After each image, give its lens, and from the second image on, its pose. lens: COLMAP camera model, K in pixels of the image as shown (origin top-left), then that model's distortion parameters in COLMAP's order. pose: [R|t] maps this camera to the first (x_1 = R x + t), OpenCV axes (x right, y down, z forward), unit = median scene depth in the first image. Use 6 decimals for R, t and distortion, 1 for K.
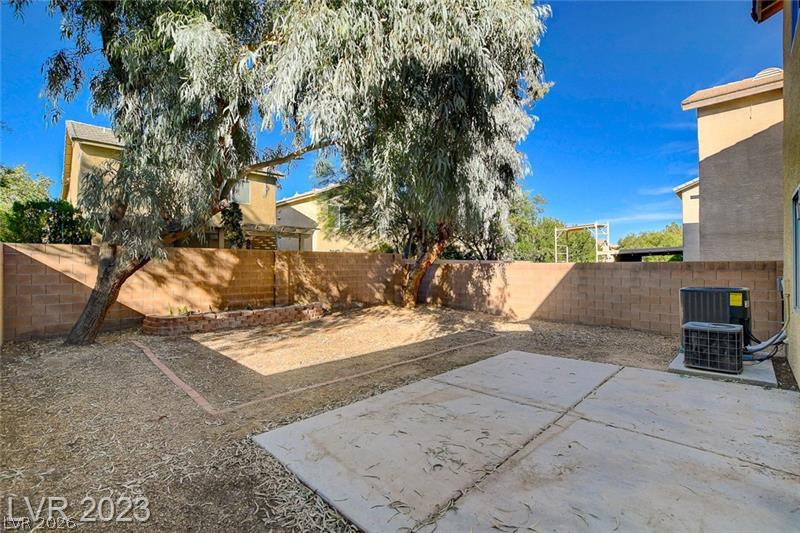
lens RADIAL K [[353.3, 0, 392.2], [0, 353.3, 268.0], [0, 0, 1]] dist [-0.009920, -0.000020]
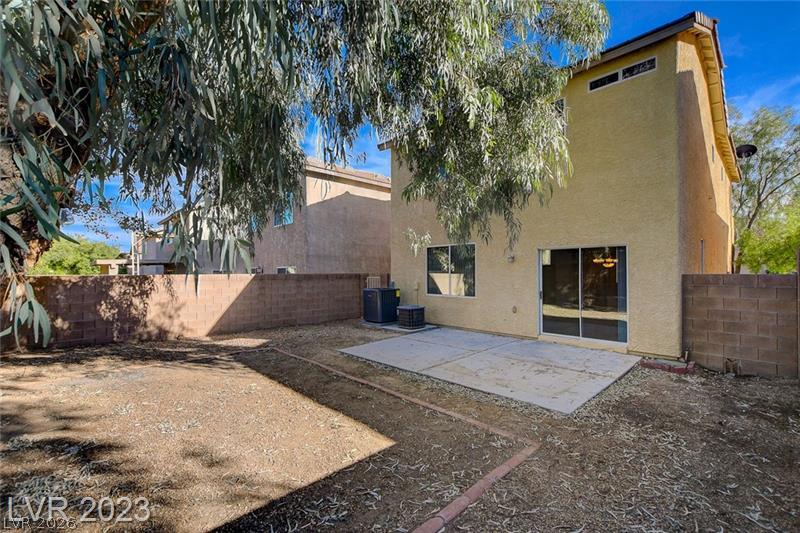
lens RADIAL K [[350.3, 0, 403.7], [0, 350.3, 277.8], [0, 0, 1]] dist [-0.012346, 0.000705]
pose [[0.005487, -0.007131, 0.999960, -0.562011], [0.009131, 0.999933, 0.007081, -0.007138], [-0.999943, 0.009092, 0.005551, 0.540083]]
